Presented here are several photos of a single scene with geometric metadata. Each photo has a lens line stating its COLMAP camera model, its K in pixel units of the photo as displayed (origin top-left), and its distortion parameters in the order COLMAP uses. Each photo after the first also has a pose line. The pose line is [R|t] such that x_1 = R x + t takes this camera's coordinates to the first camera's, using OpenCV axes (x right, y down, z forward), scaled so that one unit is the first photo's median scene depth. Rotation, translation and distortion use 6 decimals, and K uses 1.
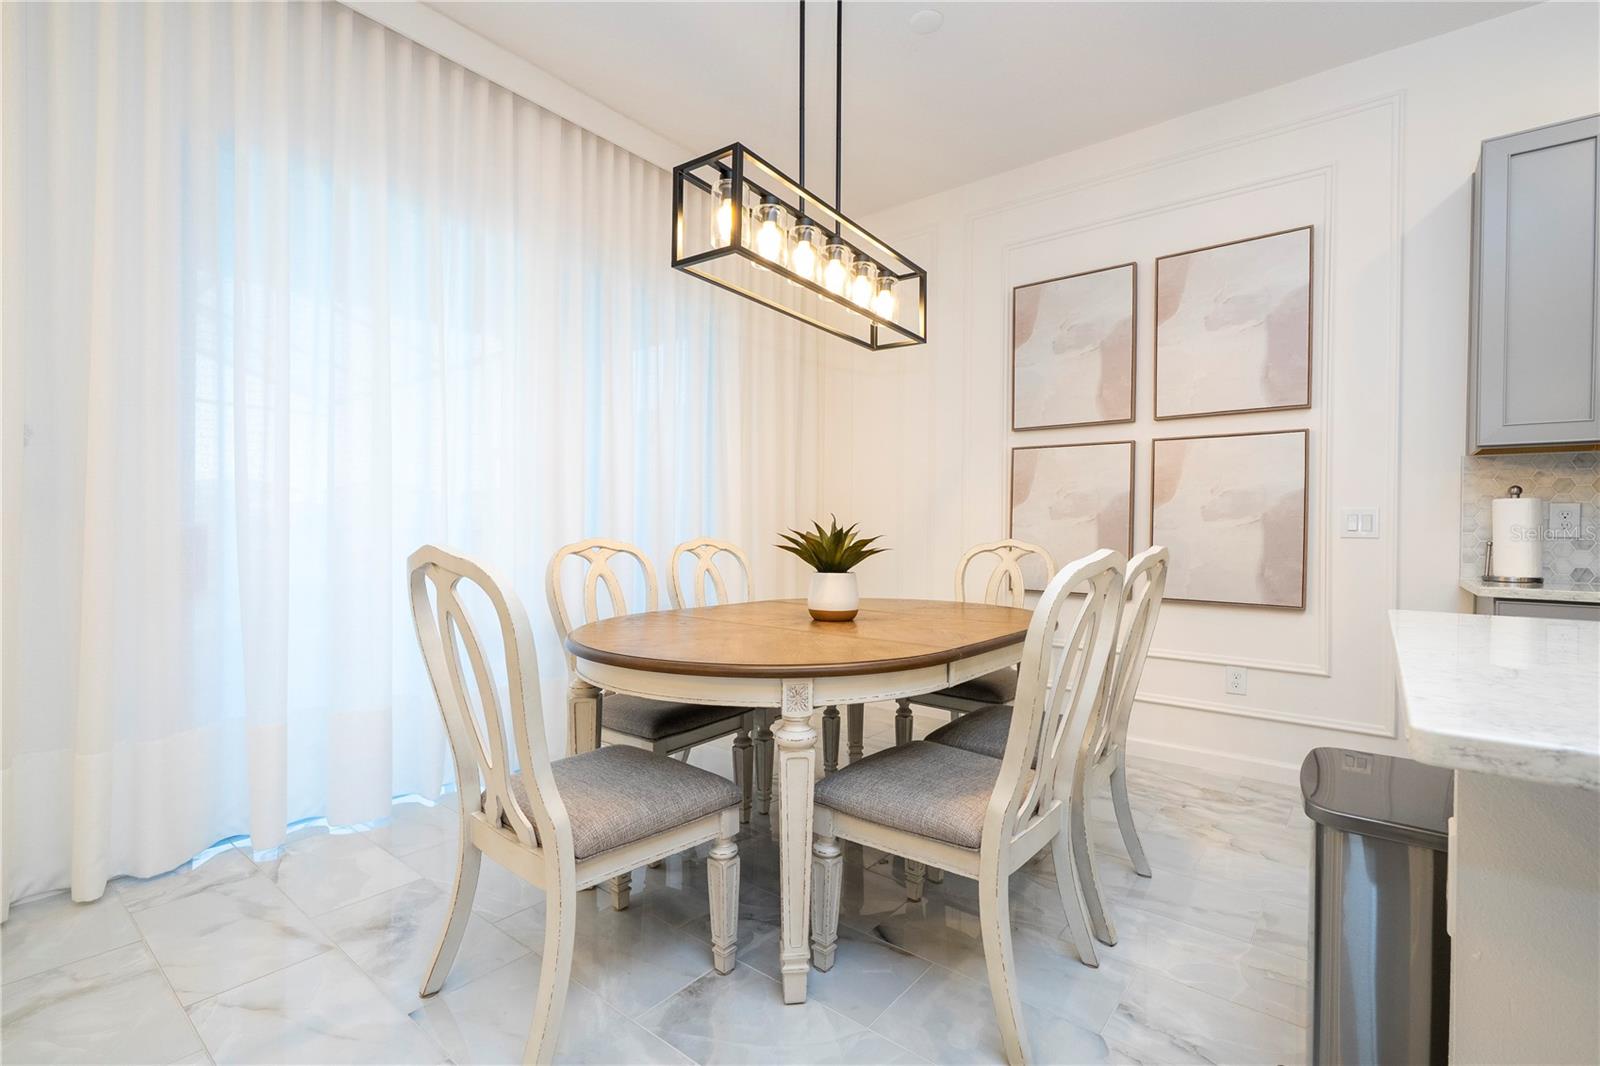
lens RADIAL K [[742.9, 0, 820.9], [0, 742.9, 536.4], [0, 0, 1]] dist [-0.002431, -0.000446]
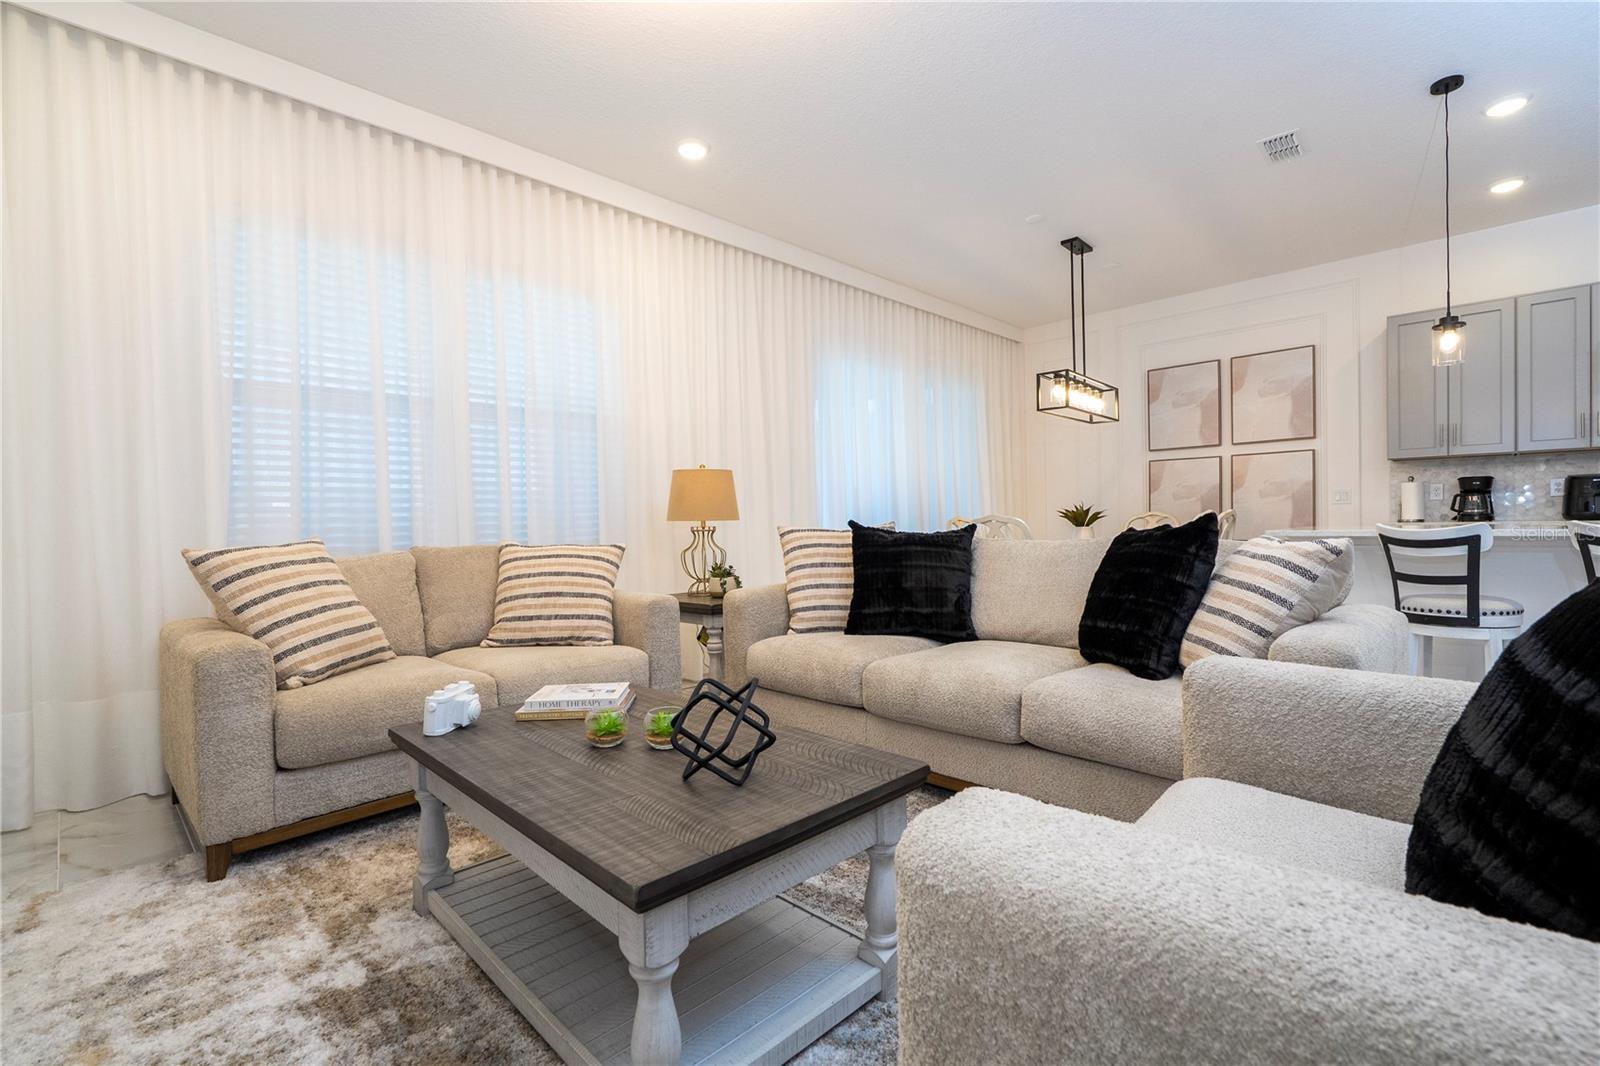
lens RADIAL K [[732.1, 0, 815.4], [0, 732.1, 536.2], [0, 0, 1]] dist [-0.001473, 0.000097]
pose [[0.993395, -0.029495, -0.110886, -0.482973], [0.031152, 0.999427, 0.013242, 0.019729], [0.110432, -0.016609, 0.993745, -1.161165]]
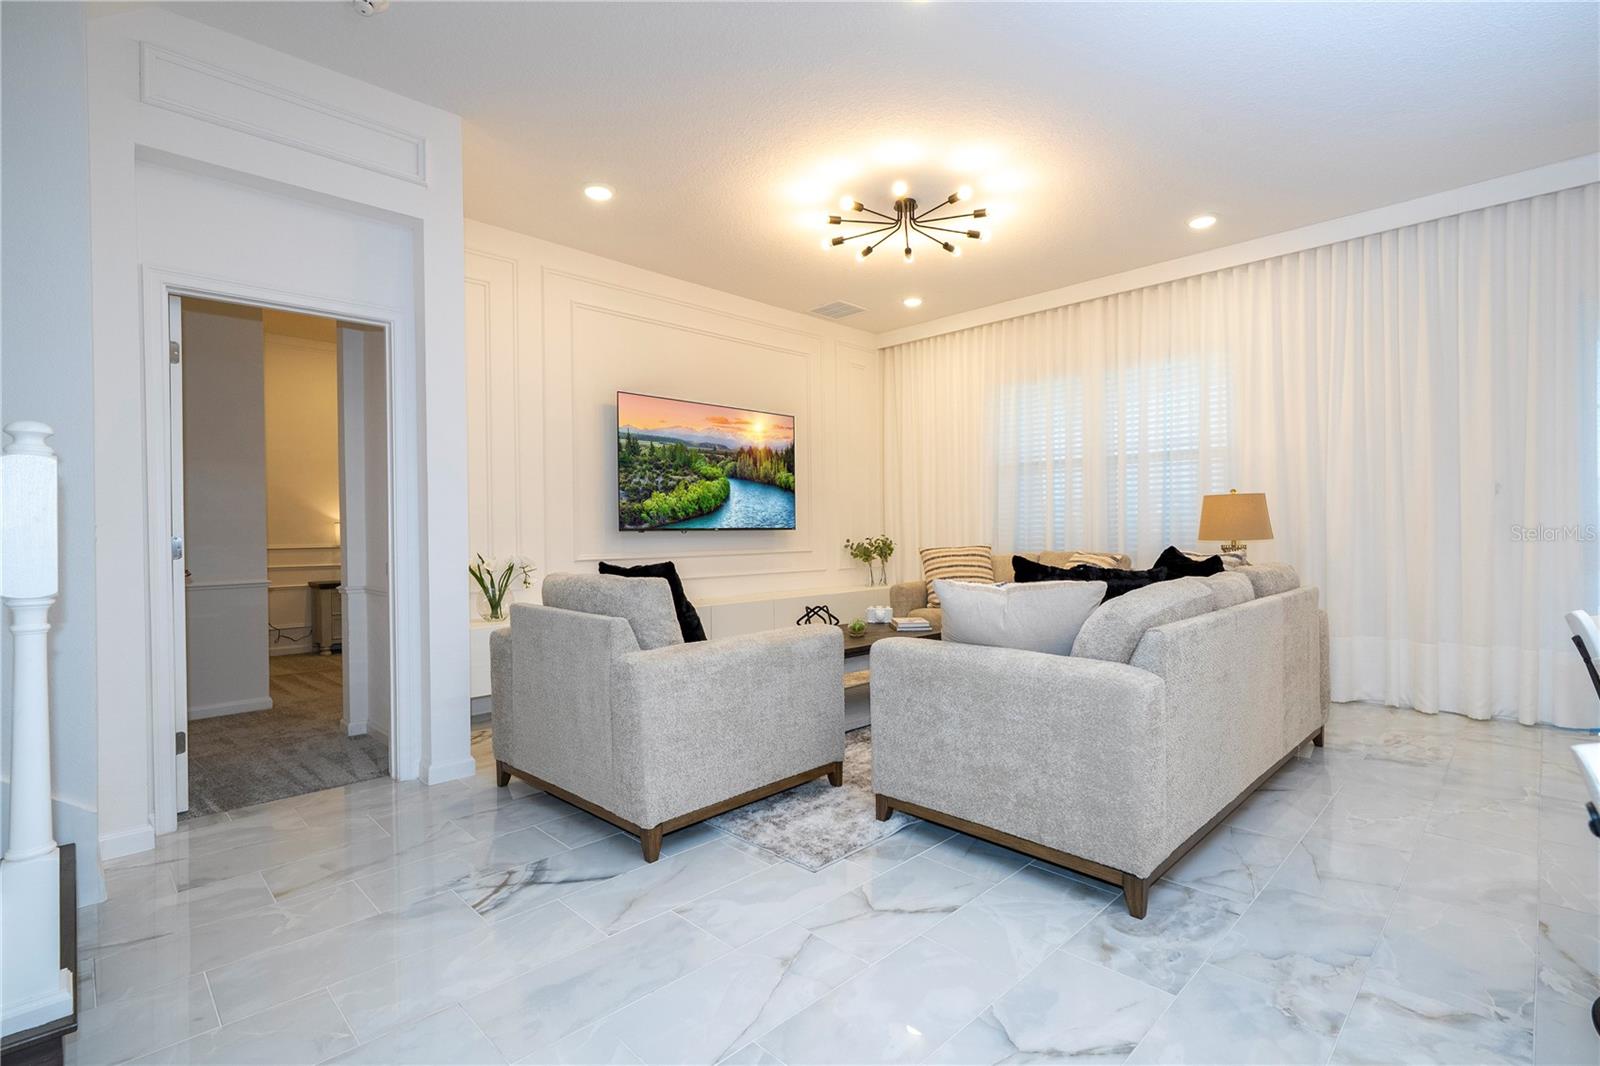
lens RADIAL K [[727.9, 0, 800.0], [0, 727.9, 533.0], [0, 0, 1]] dist [0.000999, 0.000449]
pose [[-0.124244, -0.002384, -0.992249, 0.860238], [0.003543, 0.999990, -0.002847, -0.012819], [0.992245, -0.003869, -0.124234, -0.489348]]
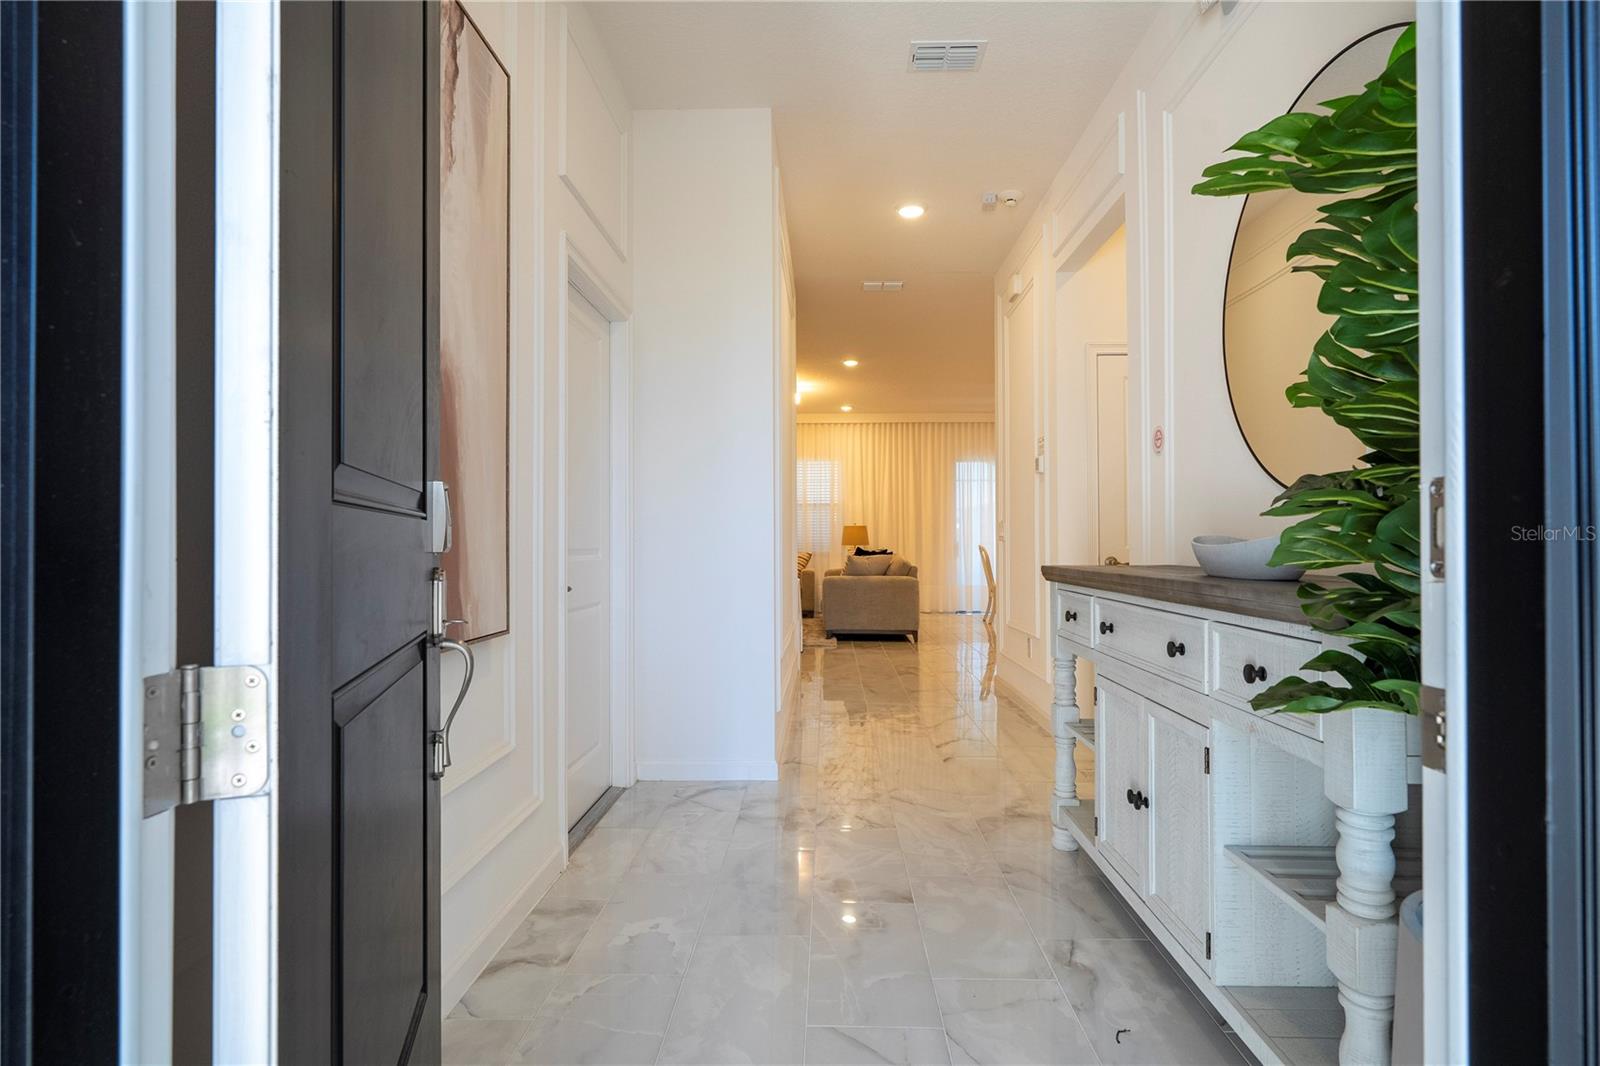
lens RADIAL K [[829.0, 0, 806.9], [0, 829.0, 524.9], [0, 0, 1]] dist [0.013512, 0.000082]
pose [[0.615389, -0.027736, -0.787735, 2.355441], [0.001776, 0.999427, -0.033802, 0.038623], [0.788222, 0.019402, 0.615086, -2.559999]]
